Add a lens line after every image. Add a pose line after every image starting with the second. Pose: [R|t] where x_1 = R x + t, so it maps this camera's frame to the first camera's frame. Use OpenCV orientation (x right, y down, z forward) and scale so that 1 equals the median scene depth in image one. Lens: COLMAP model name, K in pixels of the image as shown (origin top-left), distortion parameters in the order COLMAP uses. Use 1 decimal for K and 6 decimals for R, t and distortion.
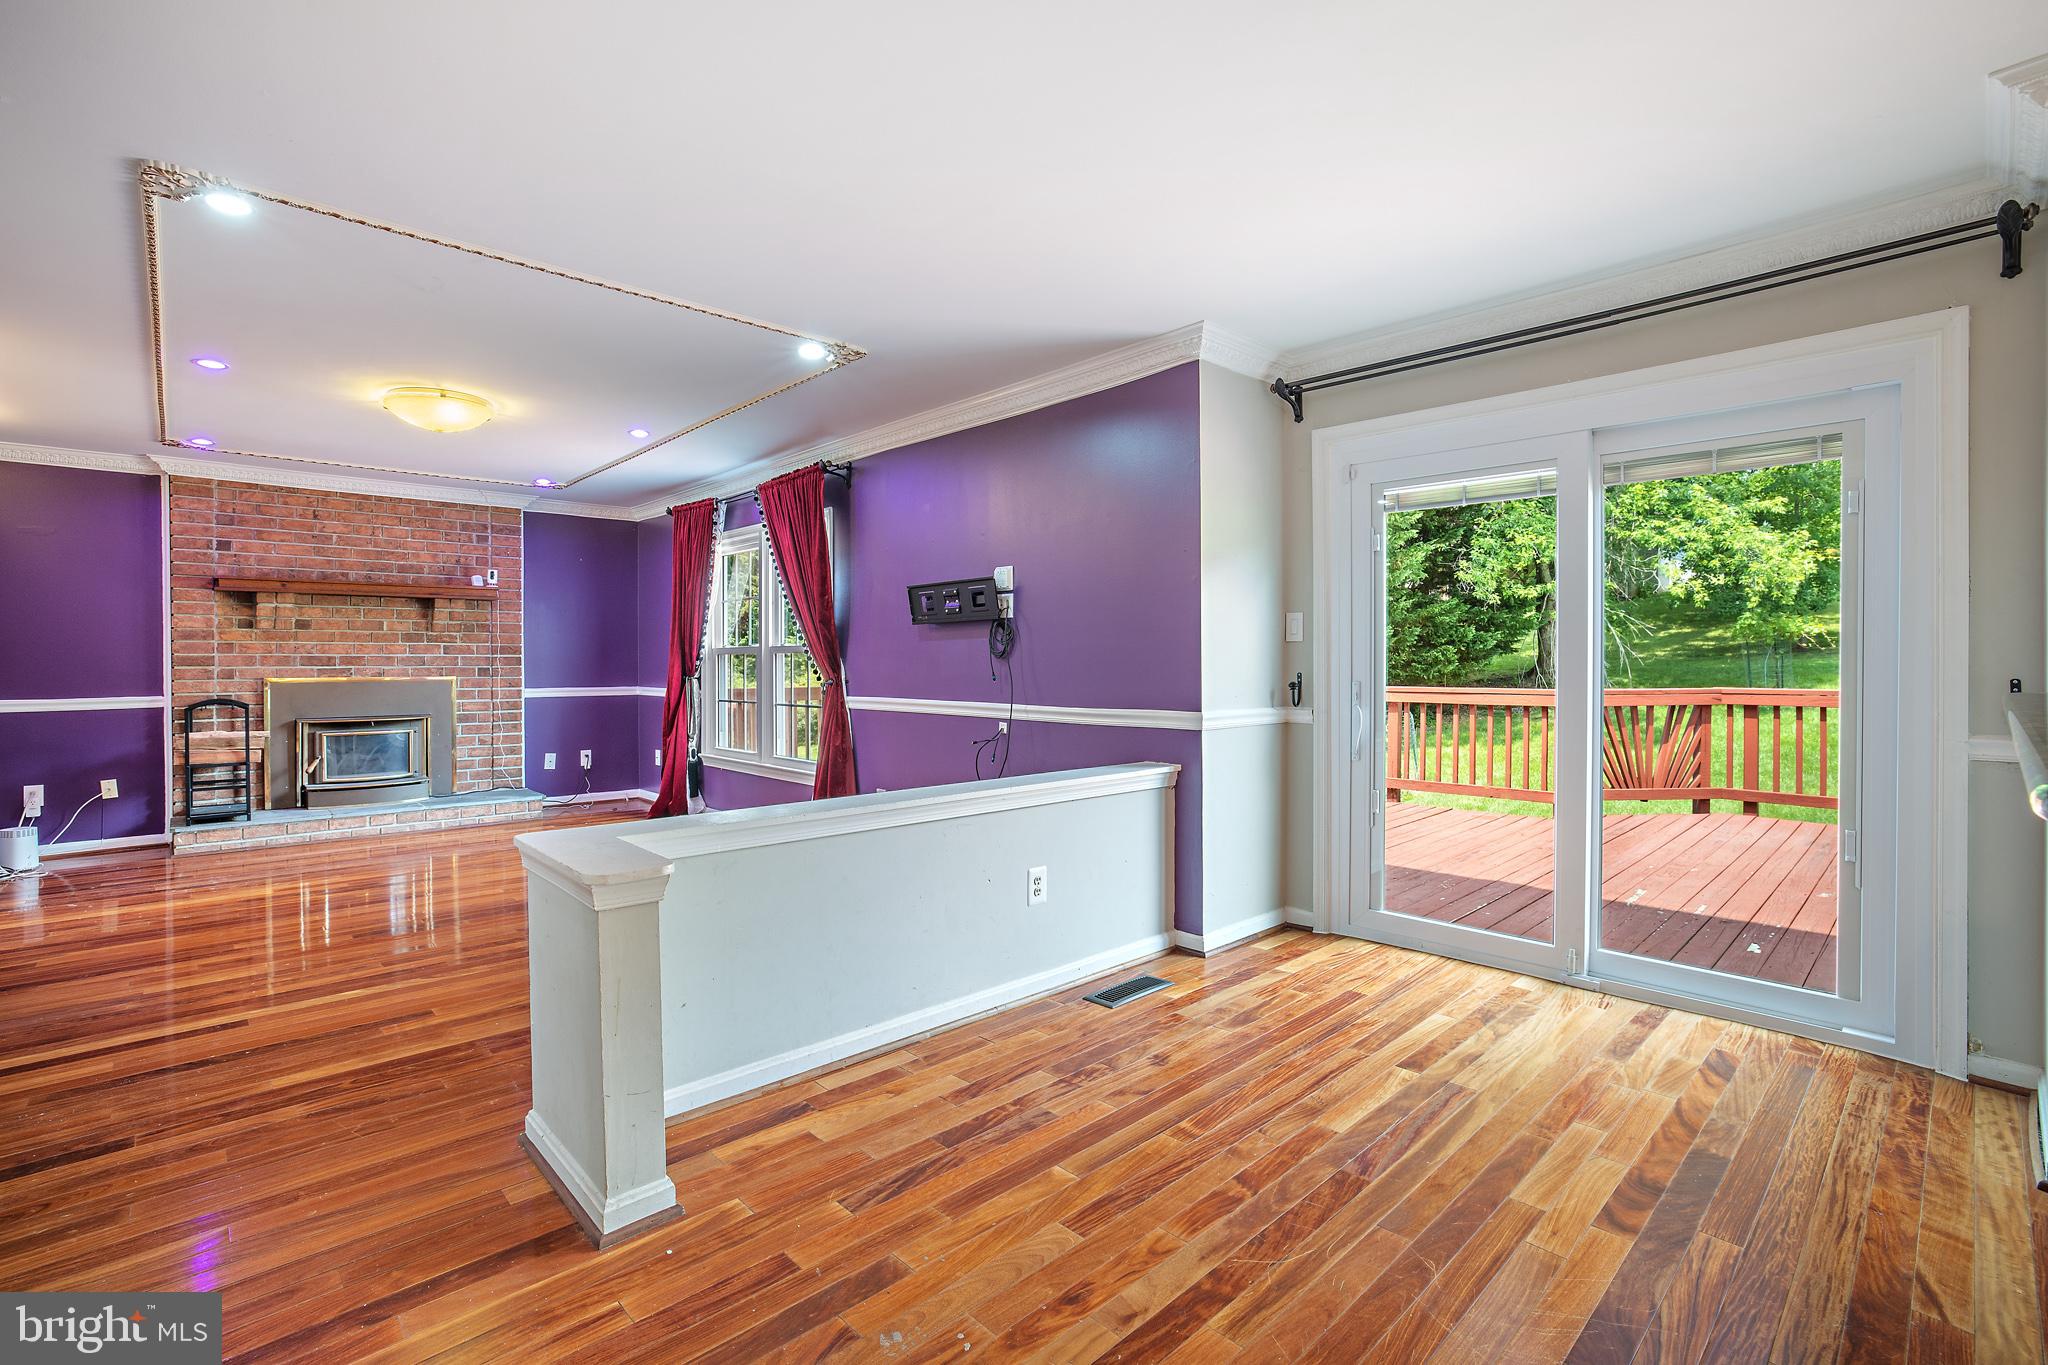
lens RADIAL K [[931.9, 0, 1031.4], [0, 931.9, 662.9], [0, 0, 1]] dist [-0.017709, 0.006428]
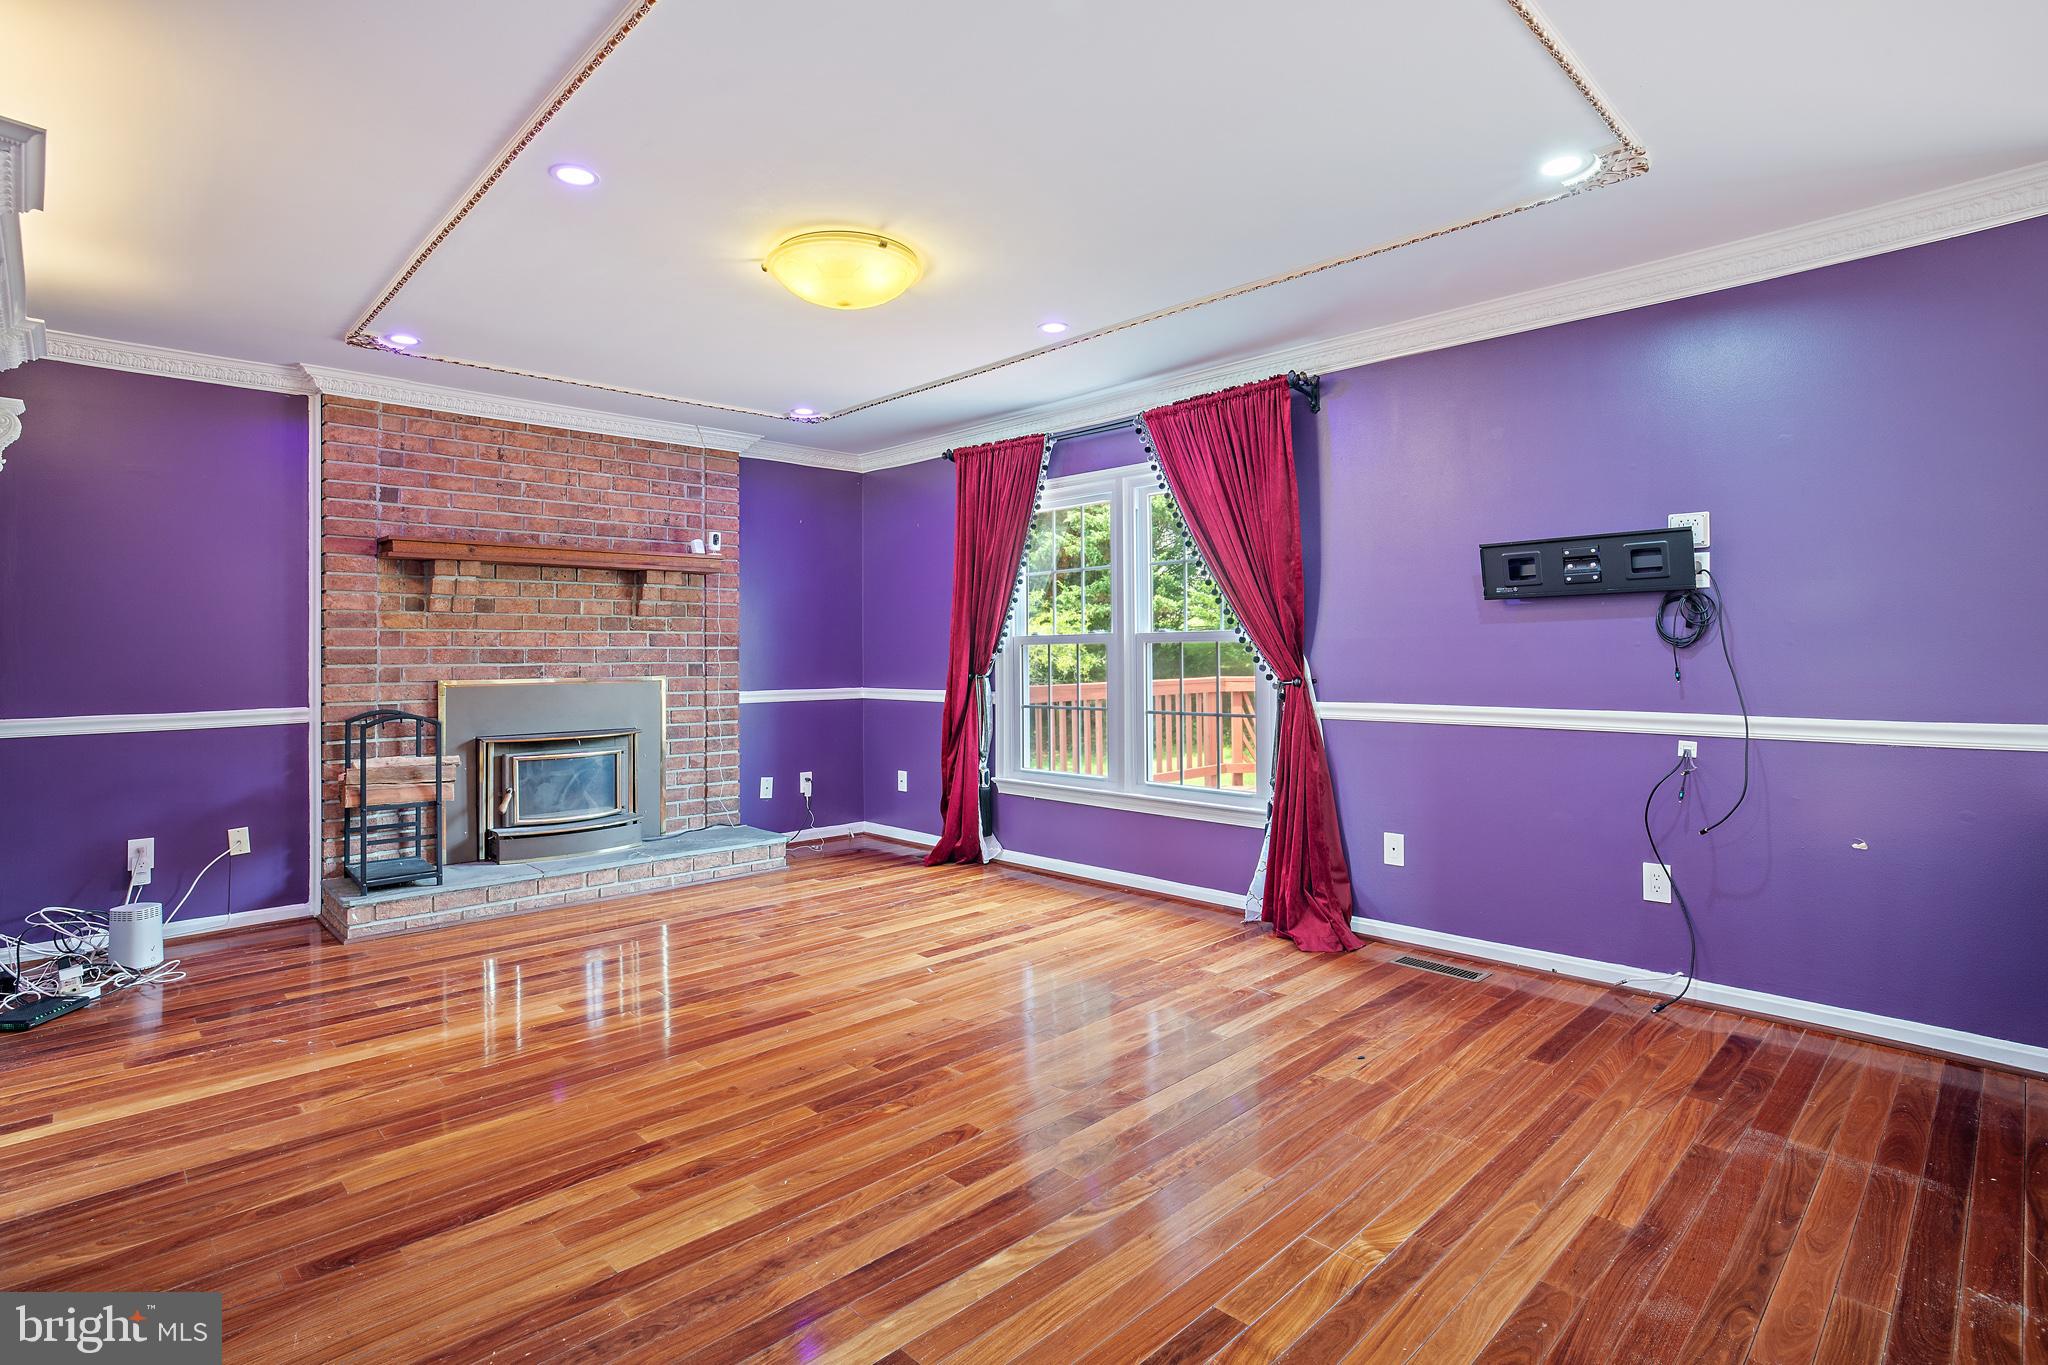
lens RADIAL K [[1000.5, 0, 1030.4], [0, 1000.5, 634.6], [0, 0, 1]] dist [-0.021531, 0.000417]
pose [[0.999542, -0.004363, 0.029940, -0.398955], [0.004950, 0.999796, -0.019567, -0.001826], [-0.029849, 0.019706, 0.999360, 0.219311]]
